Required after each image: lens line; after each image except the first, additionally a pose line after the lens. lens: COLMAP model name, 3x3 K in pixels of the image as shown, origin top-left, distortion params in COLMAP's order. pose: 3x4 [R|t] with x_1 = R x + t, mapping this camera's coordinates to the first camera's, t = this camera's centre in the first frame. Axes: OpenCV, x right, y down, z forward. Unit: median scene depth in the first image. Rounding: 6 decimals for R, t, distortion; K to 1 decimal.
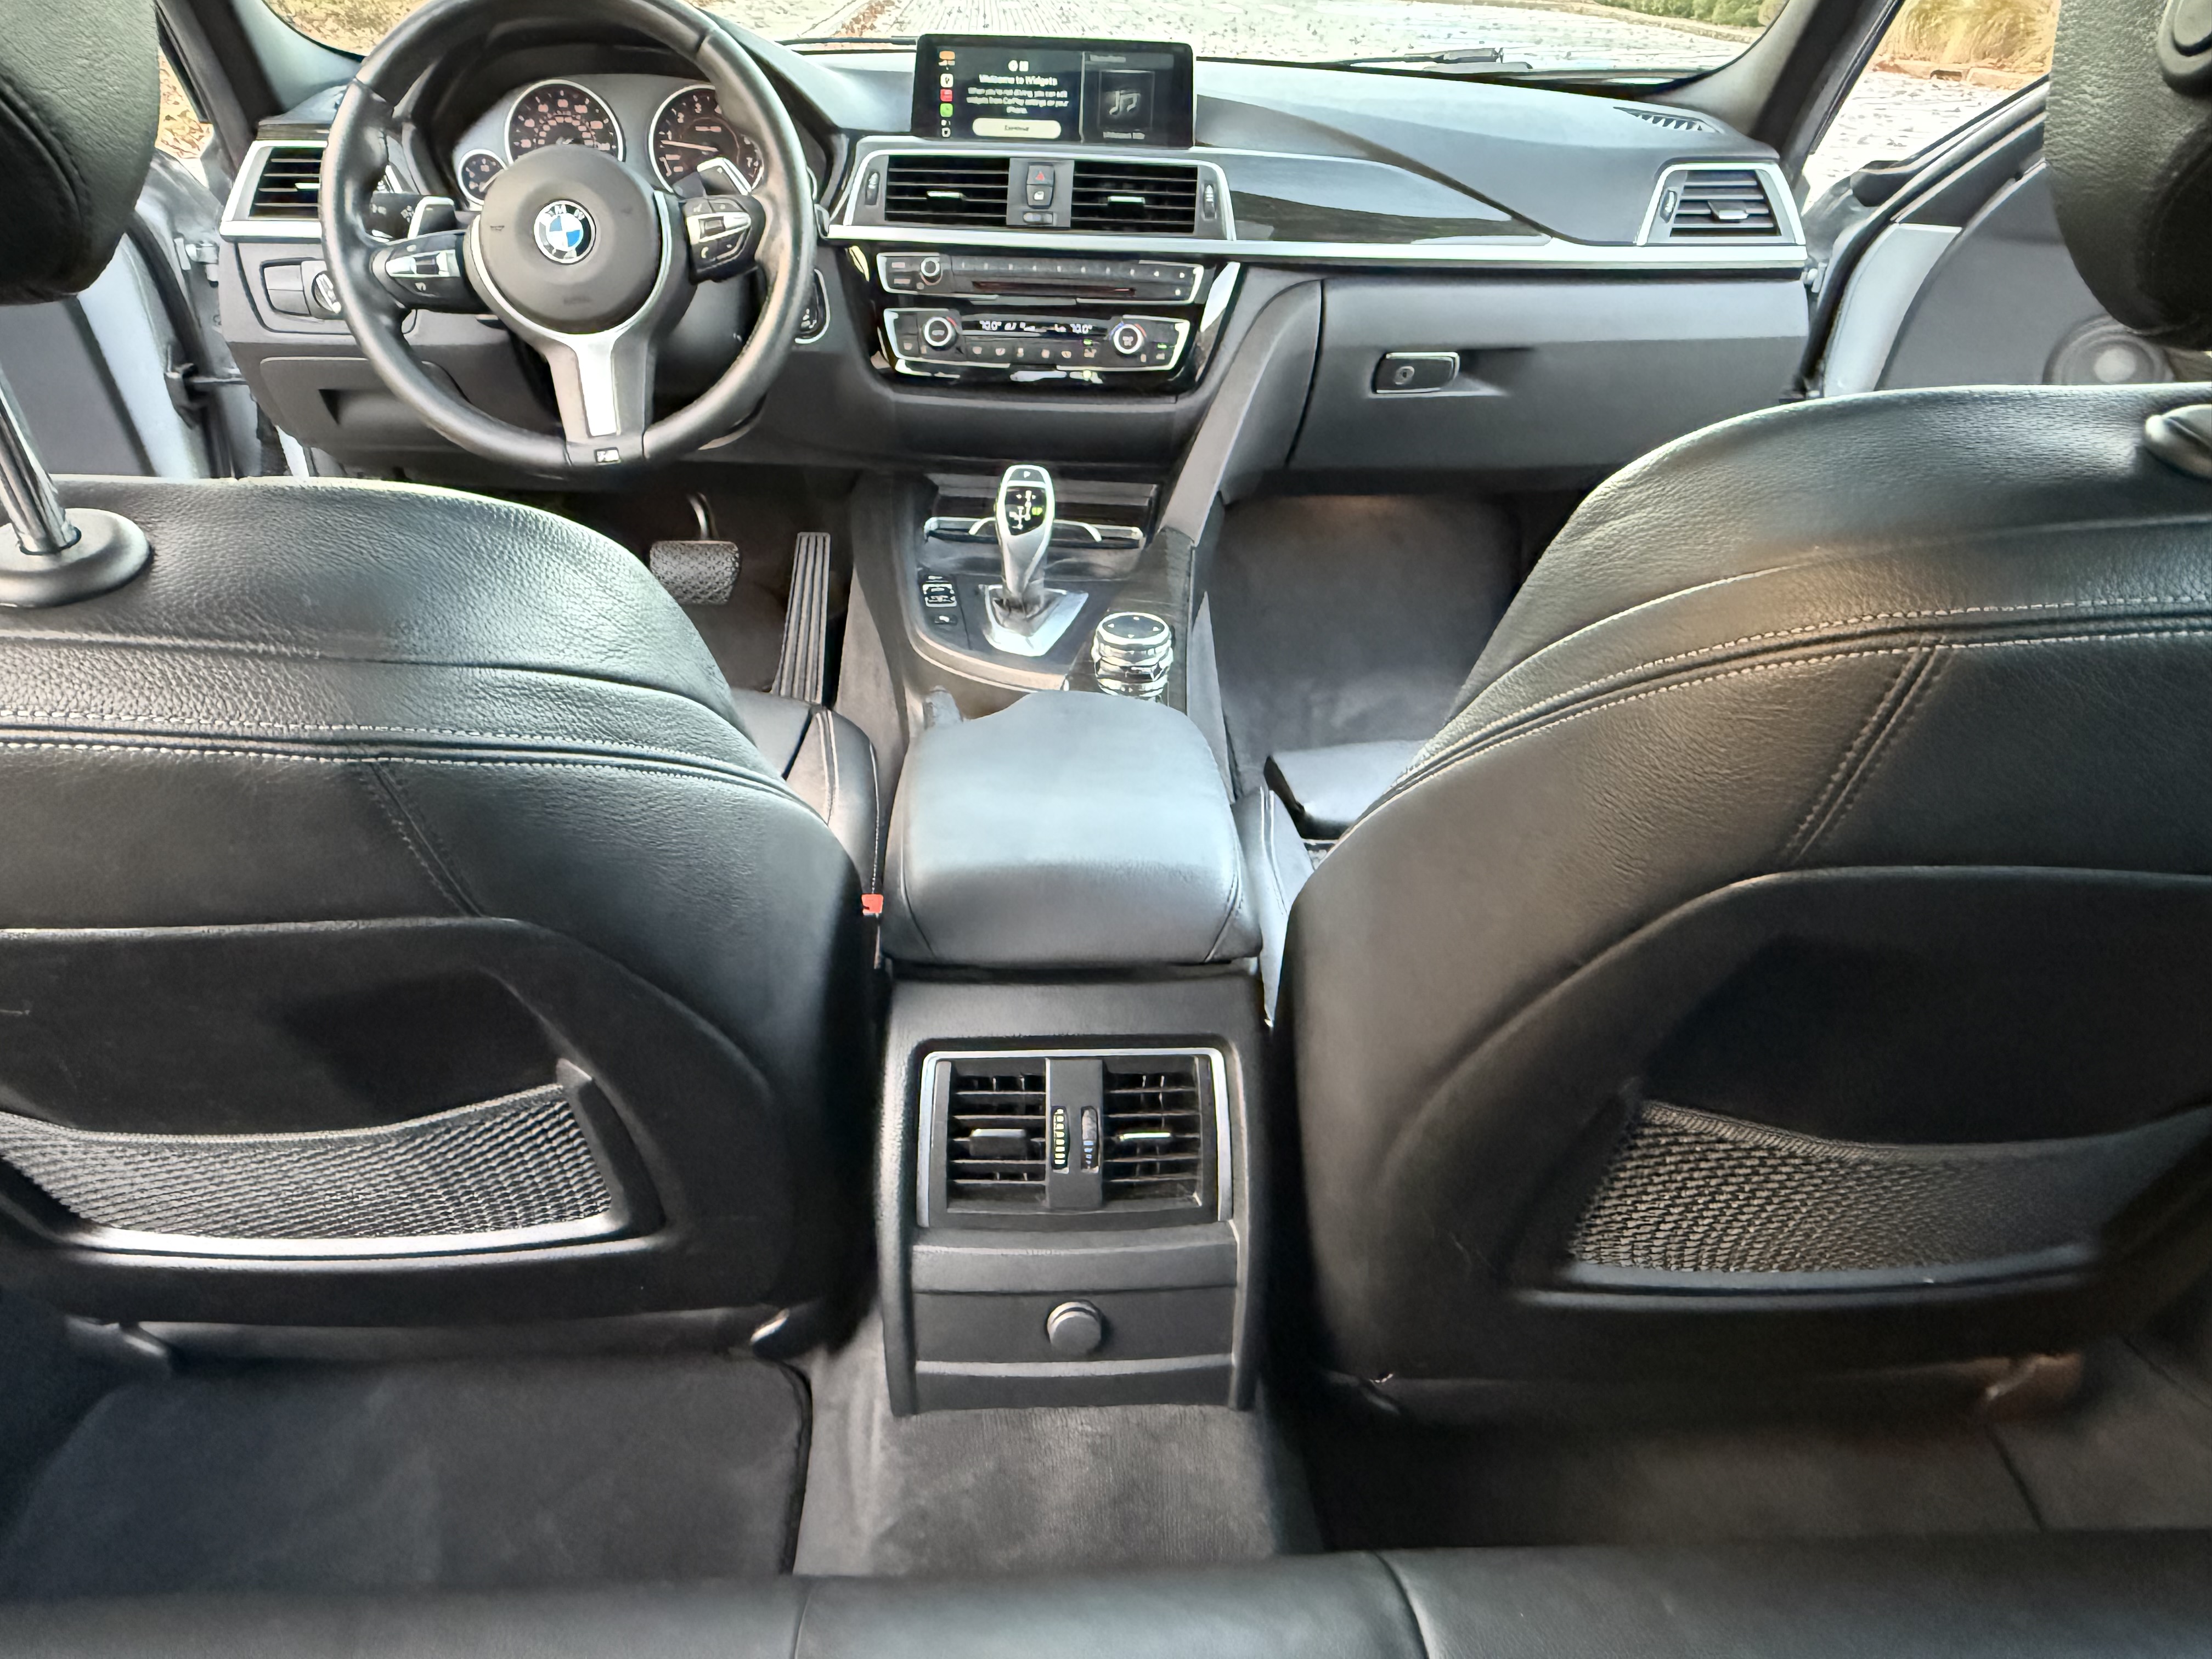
lens RADIAL K [[1558.0, 0, 1079.9], [0, 1558.0, 837.5], [0, 0, 1]] dist [0.000666, -0.000559]
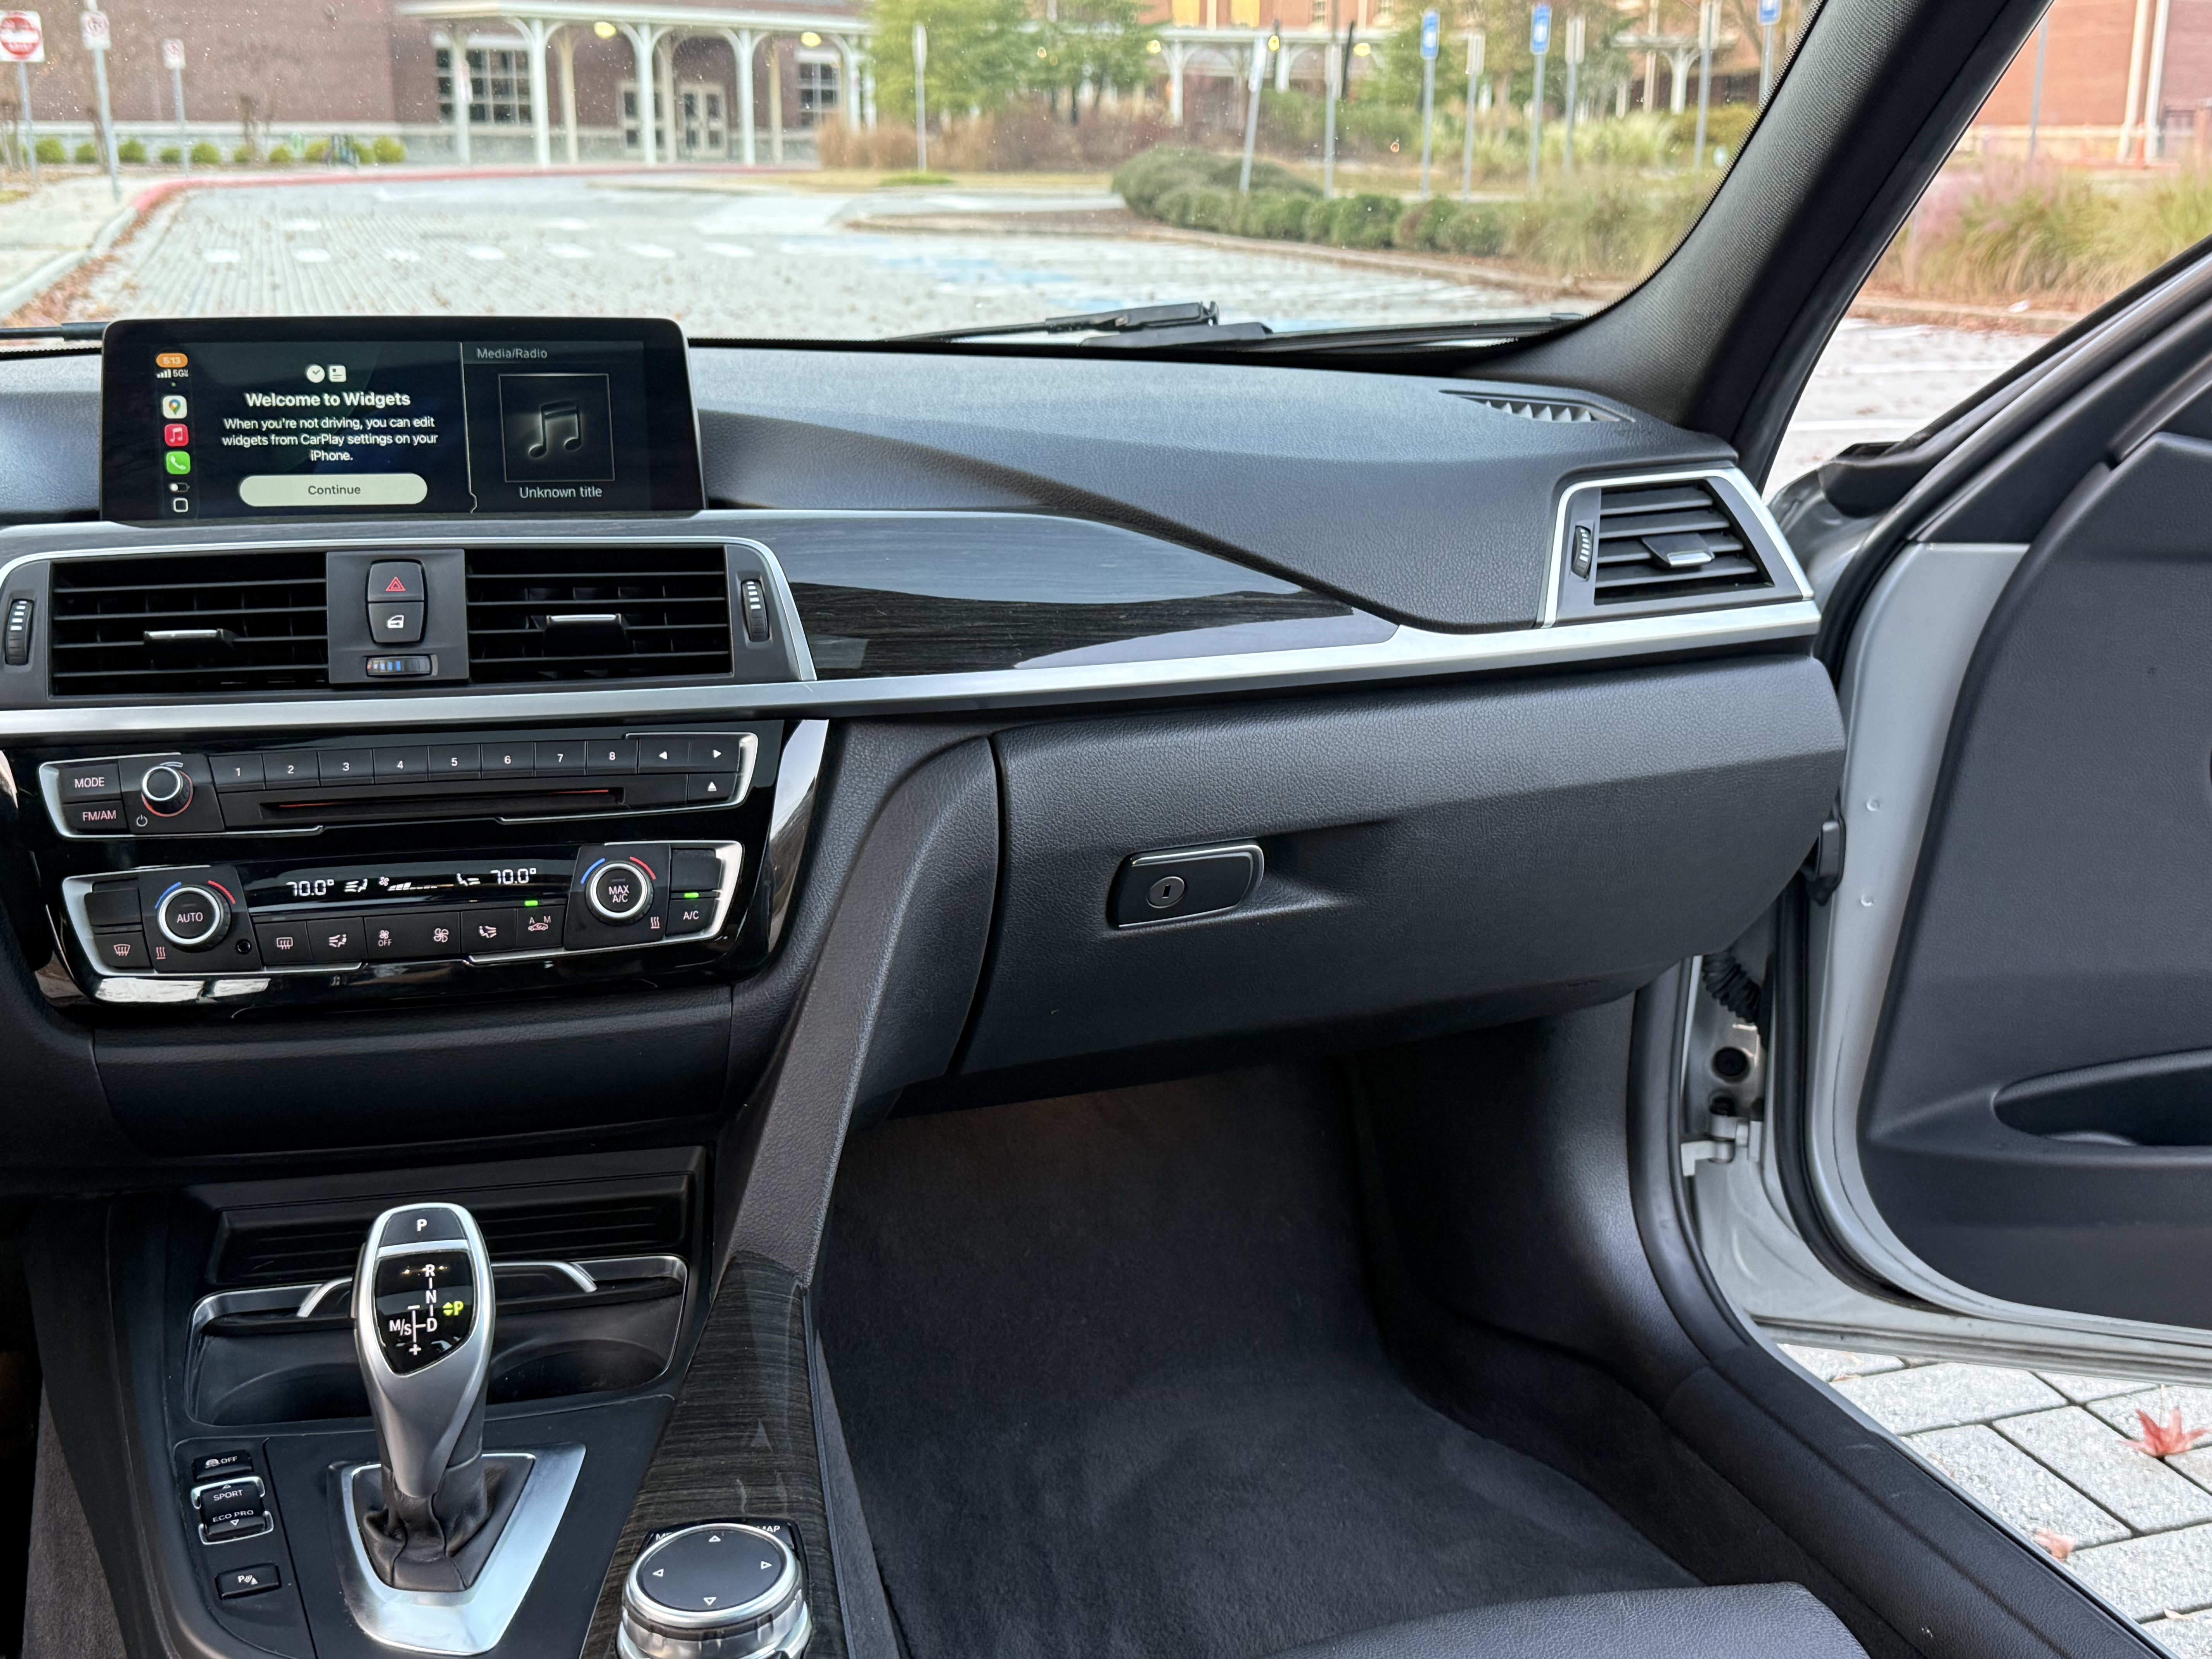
lens RADIAL K [[2443.8, 0, 1112.9], [0, 2443.8, 846.7], [0, 0, 1]] dist [0.220339, -0.530298]
pose [[0.965062, -0.096115, 0.243756, -0.005799], [0.153841, 0.960910, -0.230185, -0.132110], [-0.212103, 0.259642, 0.942124, 0.243755]]
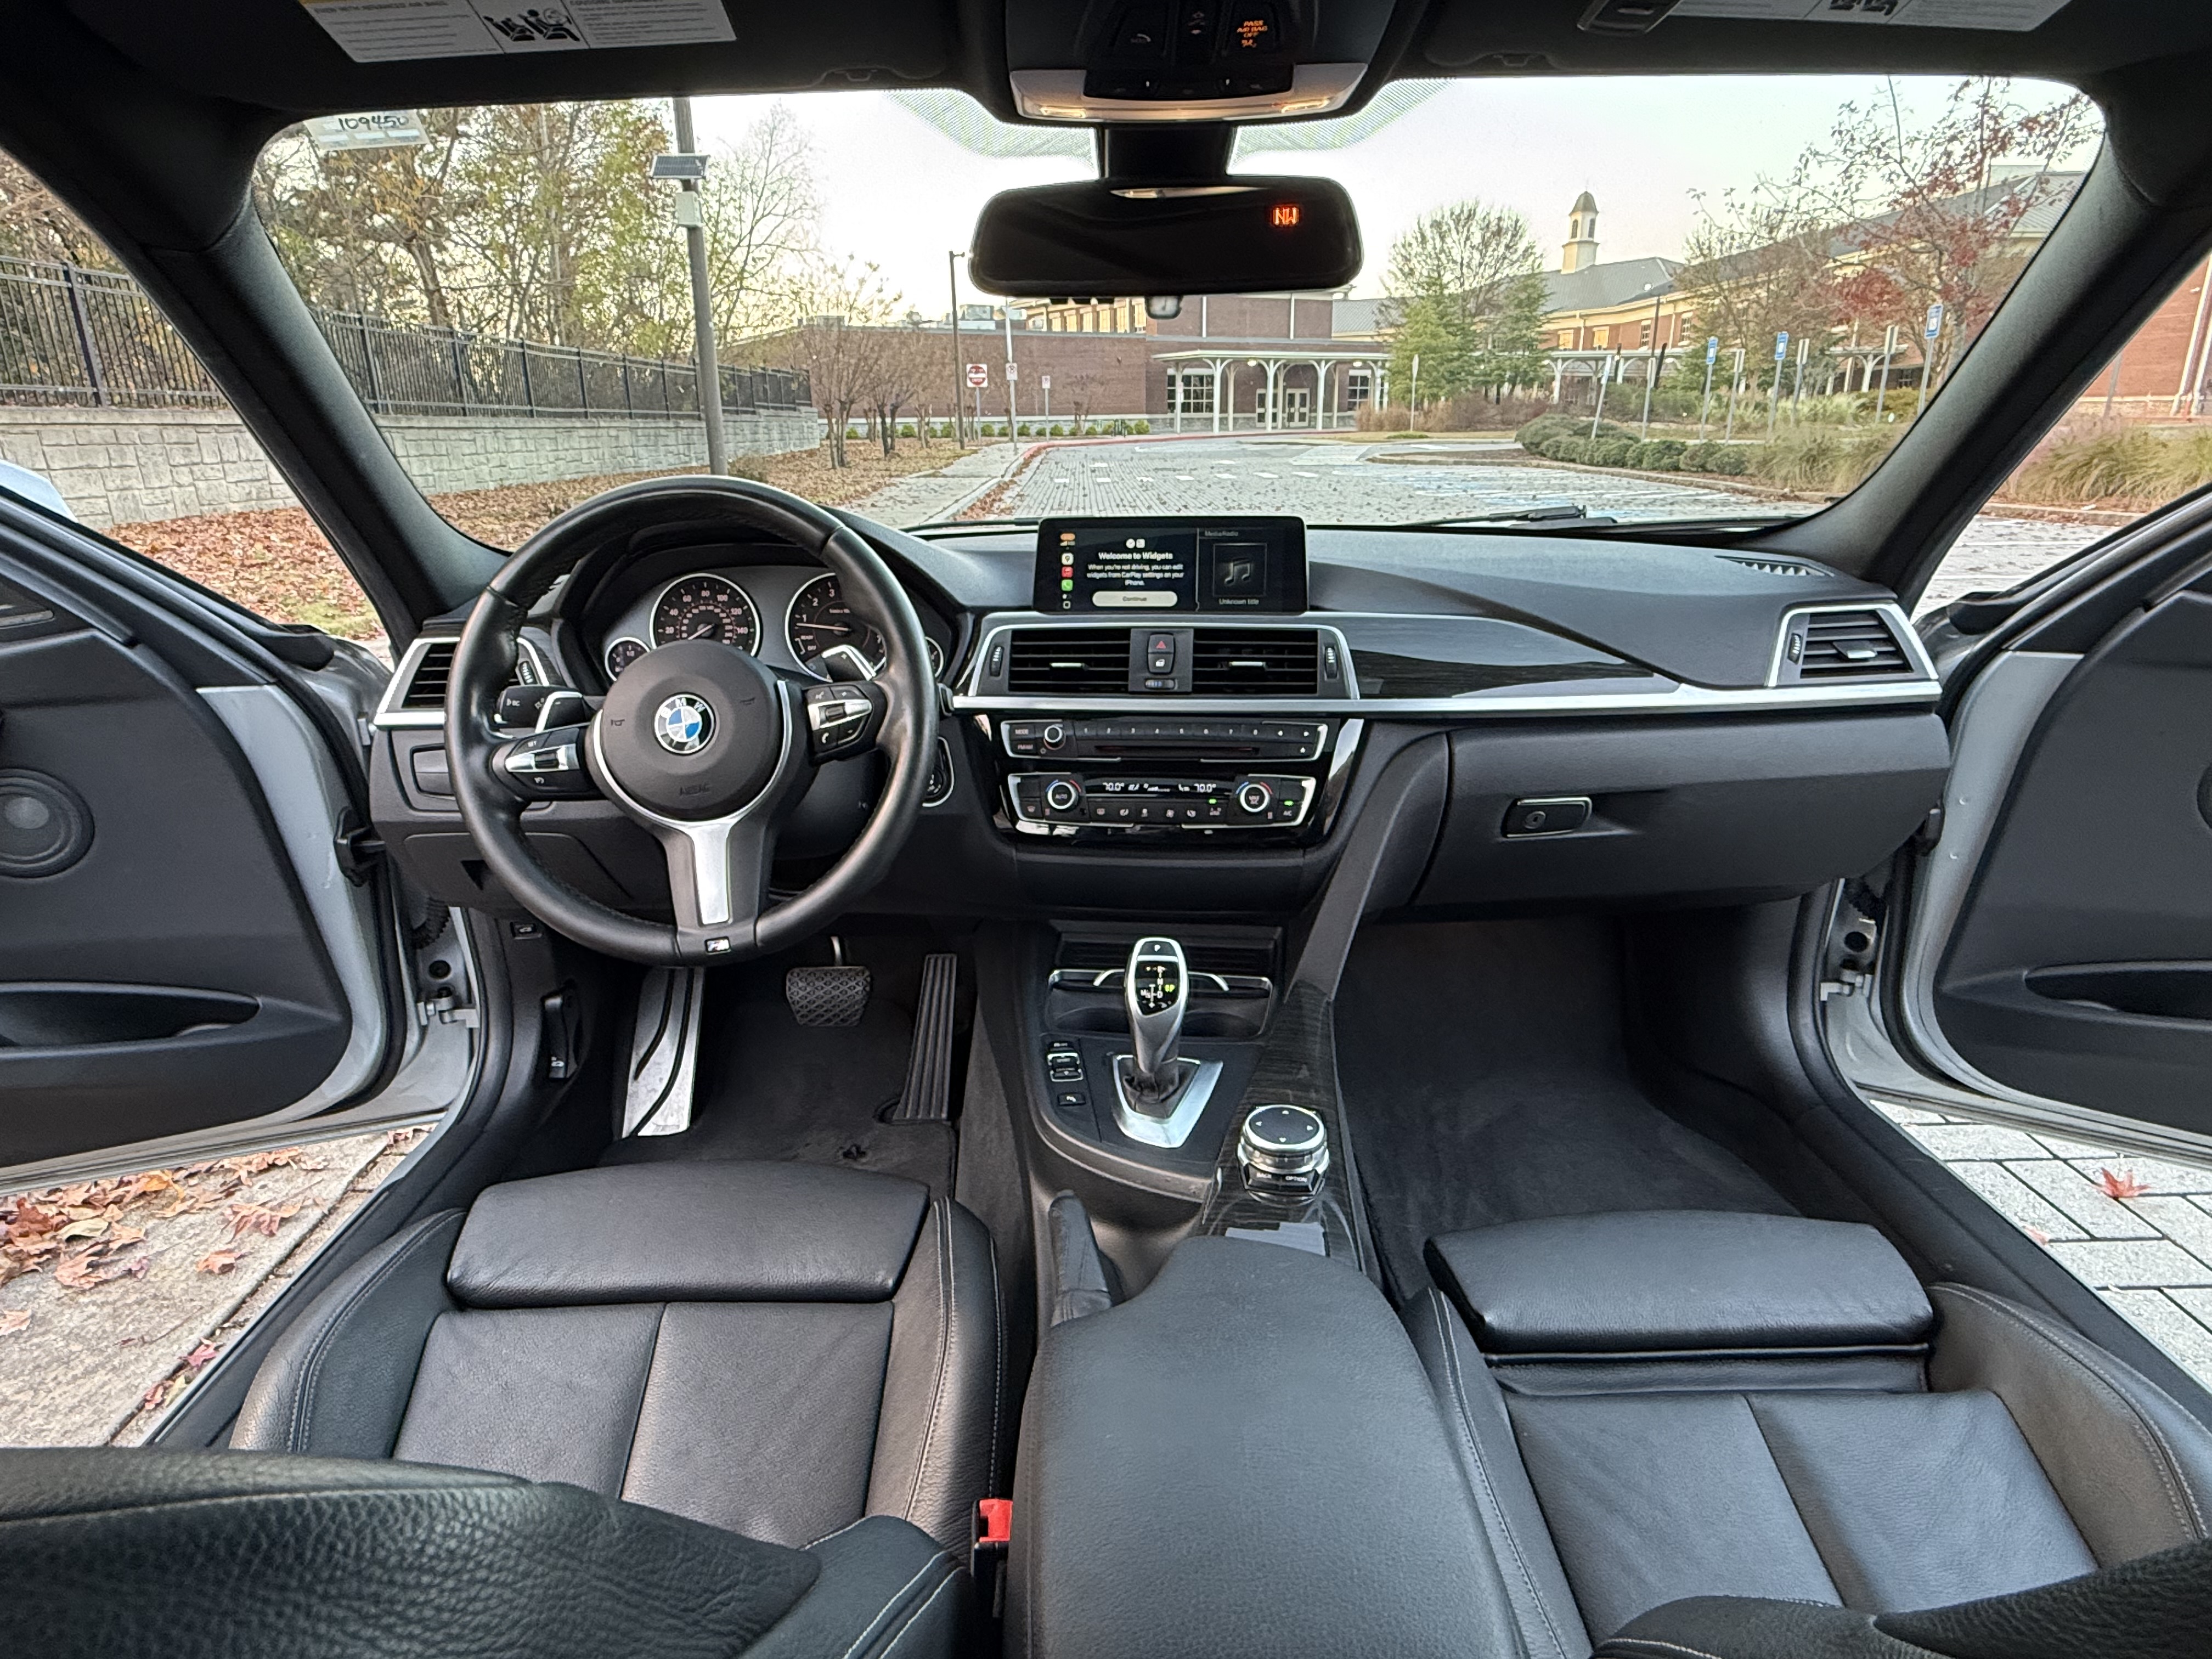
lens RADIAL K [[1261.5, 0, 1089.4], [0, 1261.5, 834.8], [0, 0, 1]] dist [0.002497, 0.000034]
pose [[0.997936, -0.025947, -0.058736, -0.026198], [0.012765, 0.976632, -0.214539, -0.125708], [0.062930, 0.213346, 0.974948, 0.219203]]
